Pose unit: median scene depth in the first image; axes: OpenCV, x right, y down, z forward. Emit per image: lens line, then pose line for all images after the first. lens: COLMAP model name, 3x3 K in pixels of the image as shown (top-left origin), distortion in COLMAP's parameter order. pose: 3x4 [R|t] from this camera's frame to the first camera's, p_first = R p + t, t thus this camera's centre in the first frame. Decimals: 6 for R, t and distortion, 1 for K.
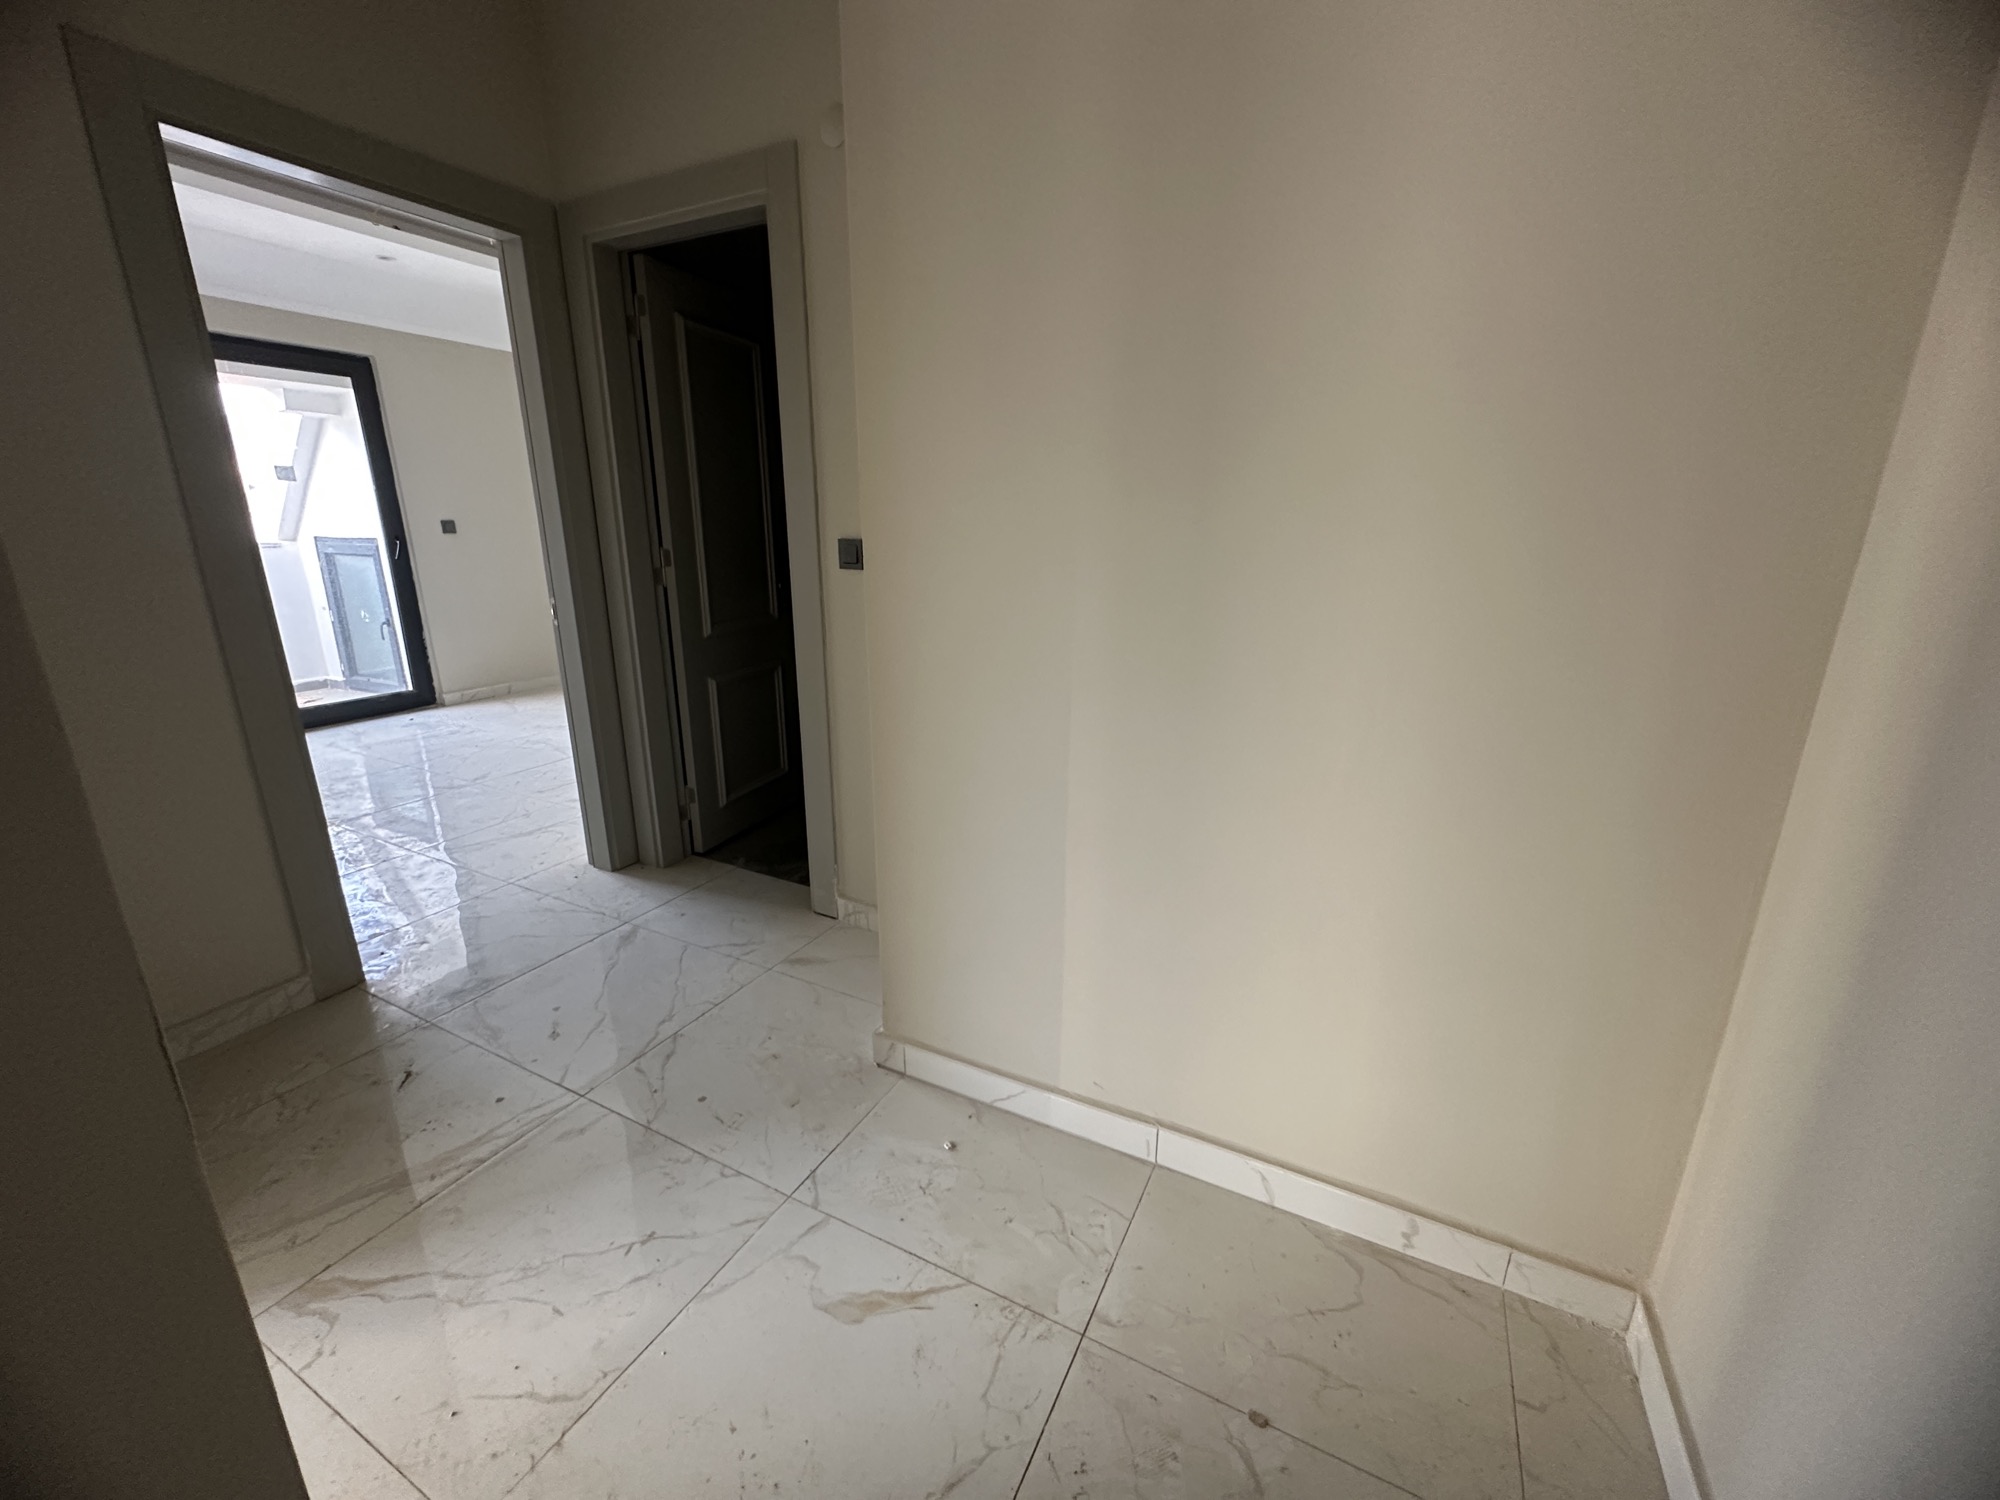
lens RADIAL K [[799.7, 0, 1001.7], [0, 799.7, 748.2], [0, 0, 1]] dist [-0.004637, 0.001205]
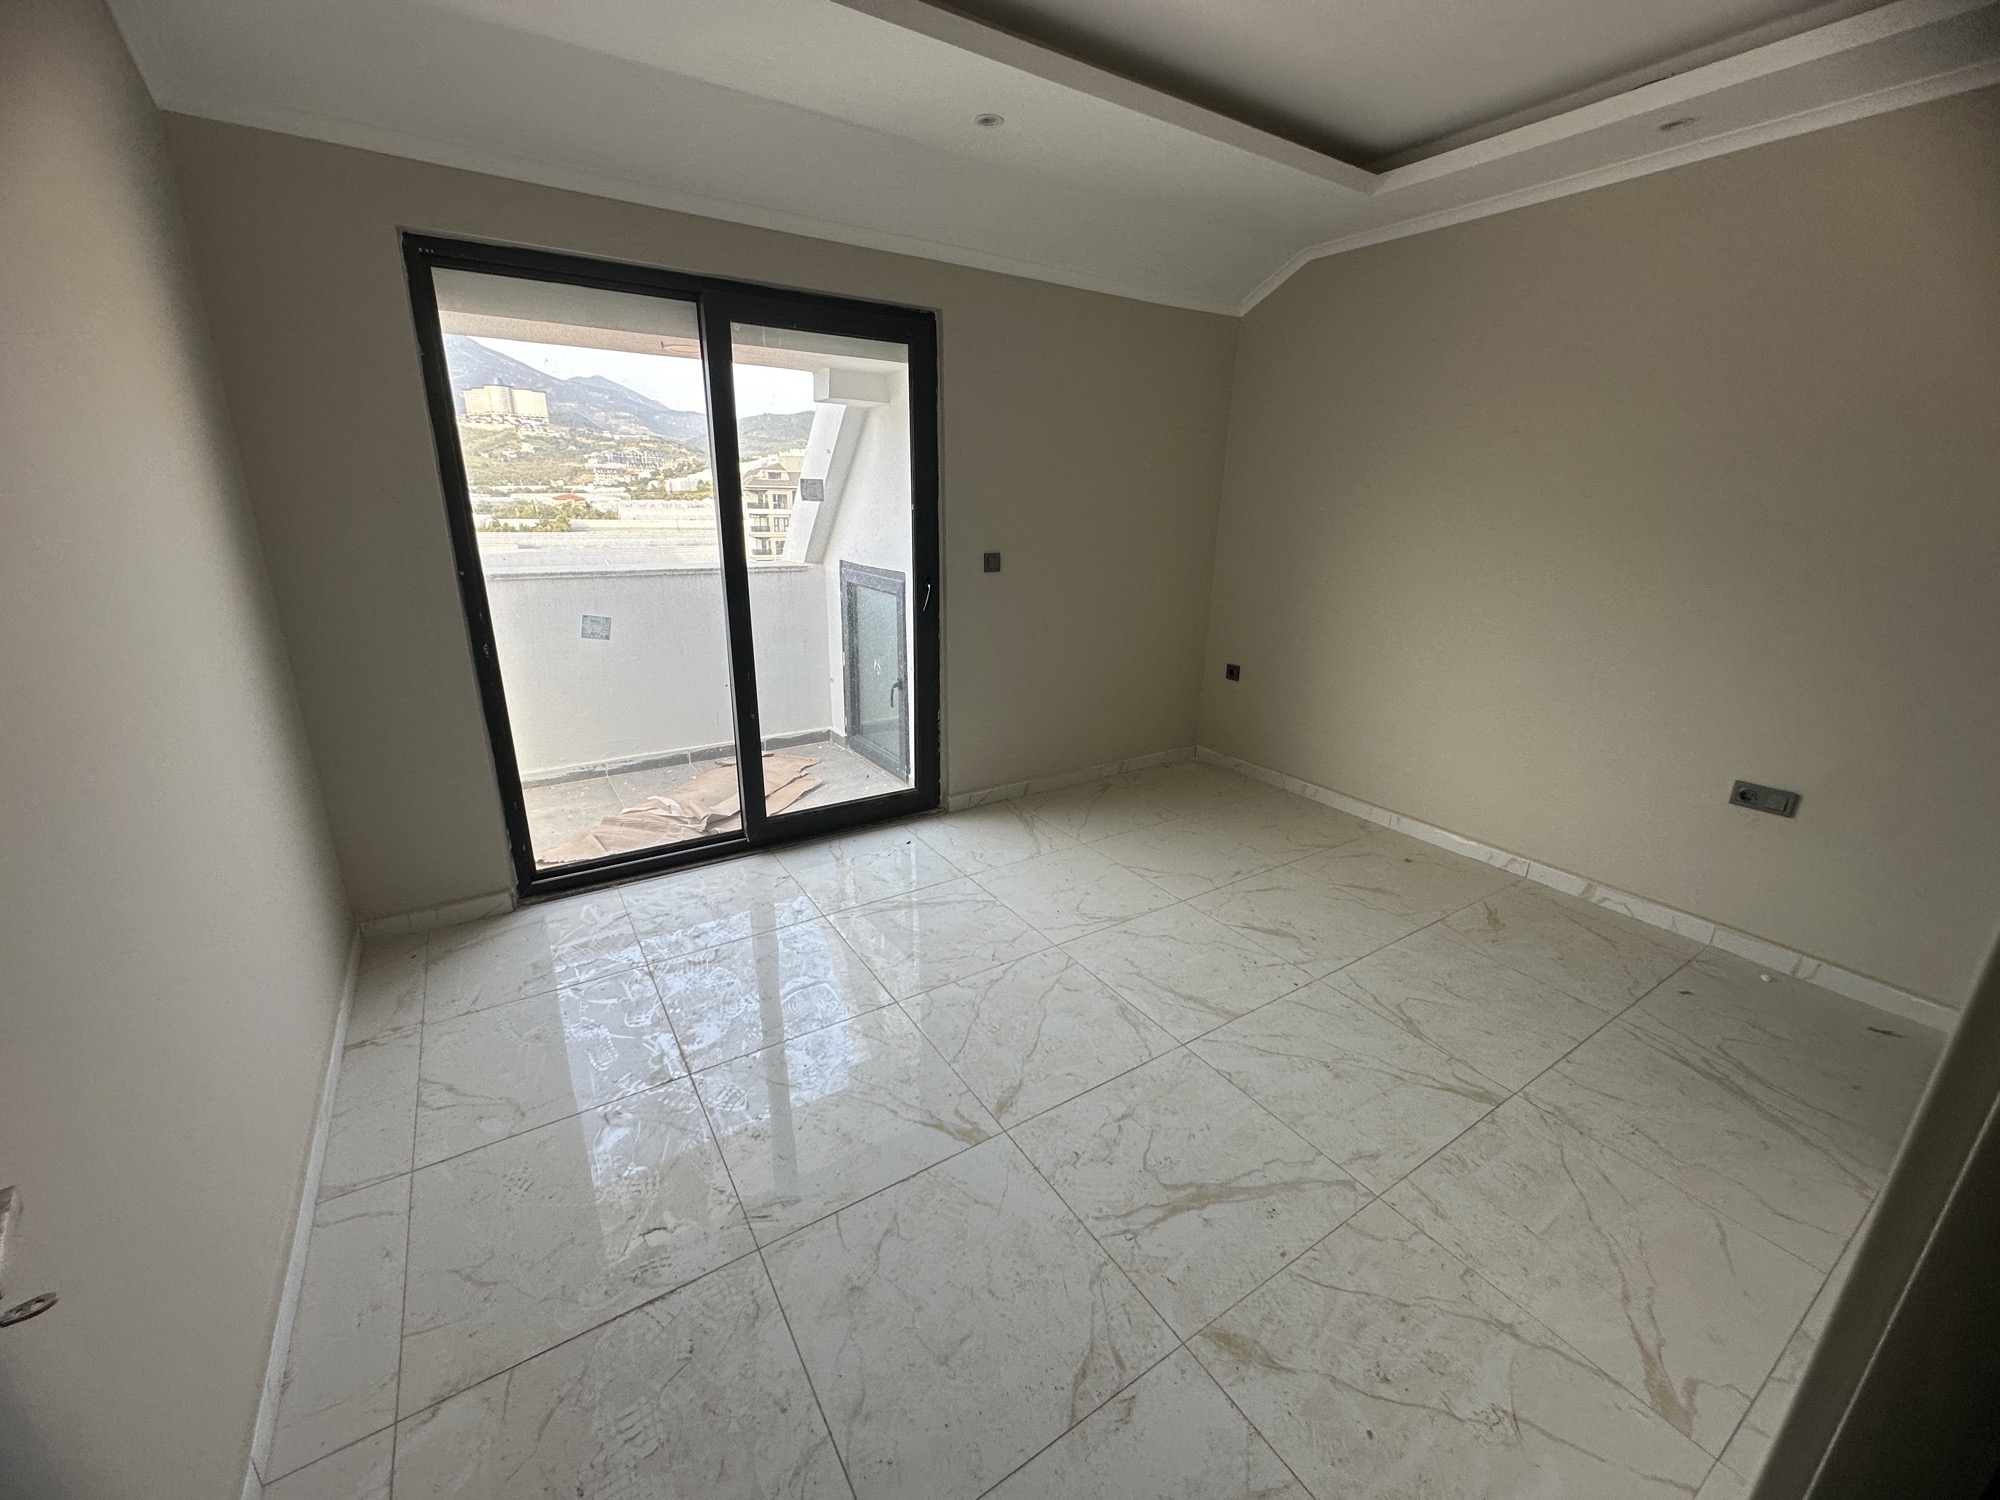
lens RADIAL K [[799.7, 0, 998.4], [0, 799.7, 747.7], [0, 0, 1]] dist [-0.004637, 0.001205]
pose [[0.862613, 0.159946, -0.479912, -0.332869], [-0.150366, 0.986890, 0.058639, -0.160910], [0.482999, 0.021579, 0.875355, 0.405162]]
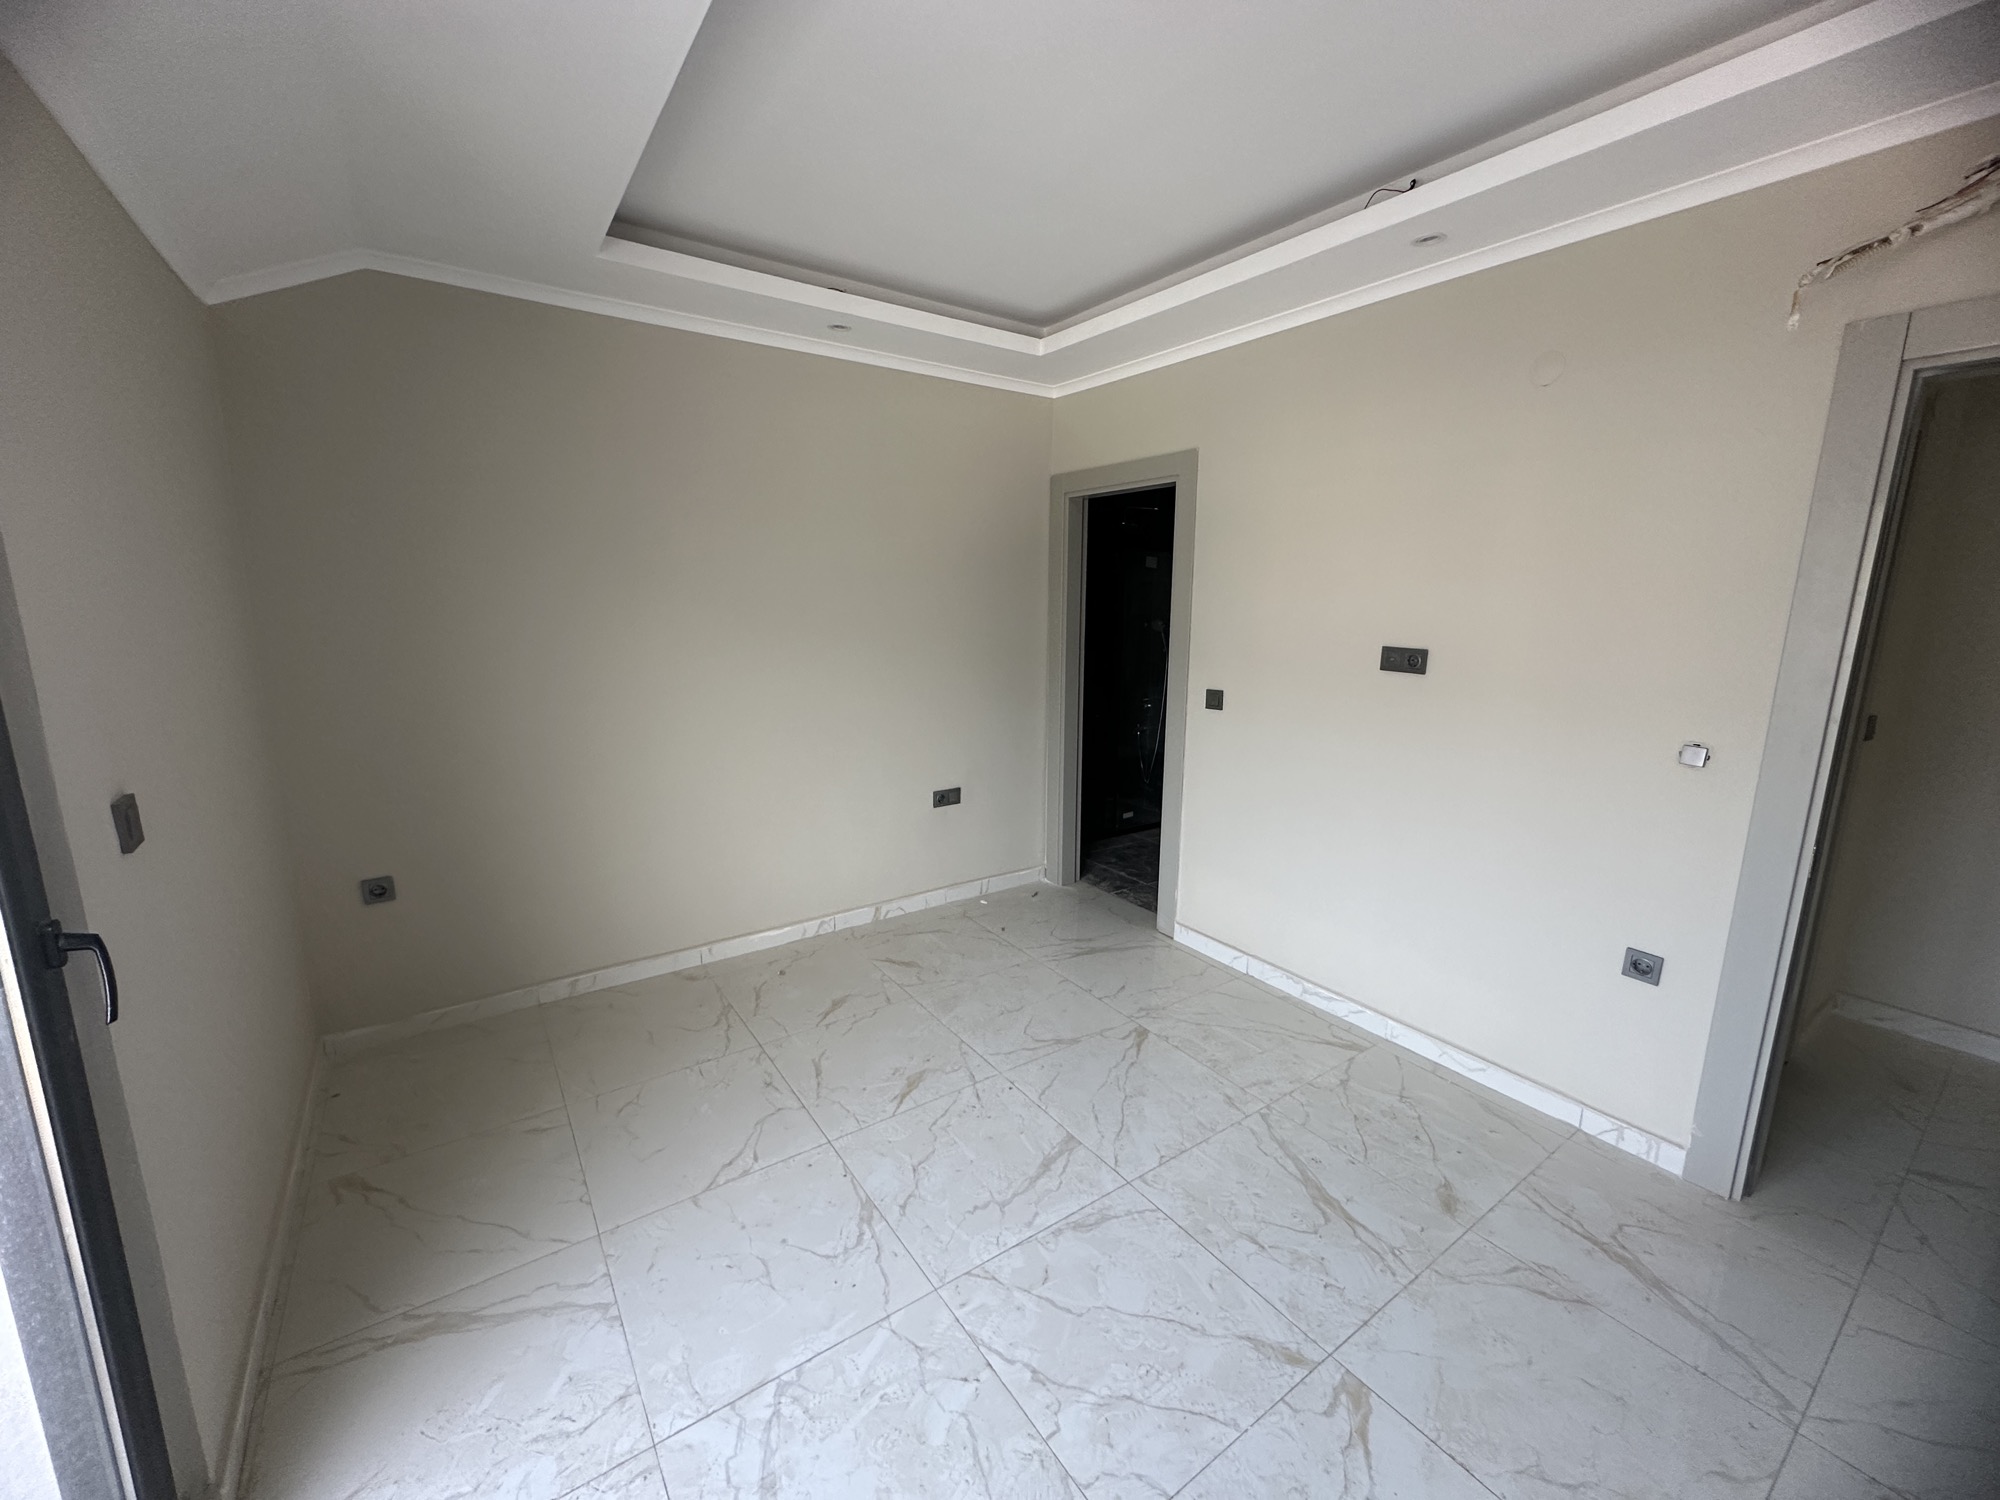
lens RADIAL K [[799.7, 0, 995.8], [0, 799.7, 749.7], [0, 0, 1]] dist [-0.004637, 0.001205]
pose [[0.471725, -0.171953, 0.864816, -0.764334], [0.241853, 0.968417, 0.060630, -0.247458], [-0.847928, 0.180558, 0.498414, 0.639155]]
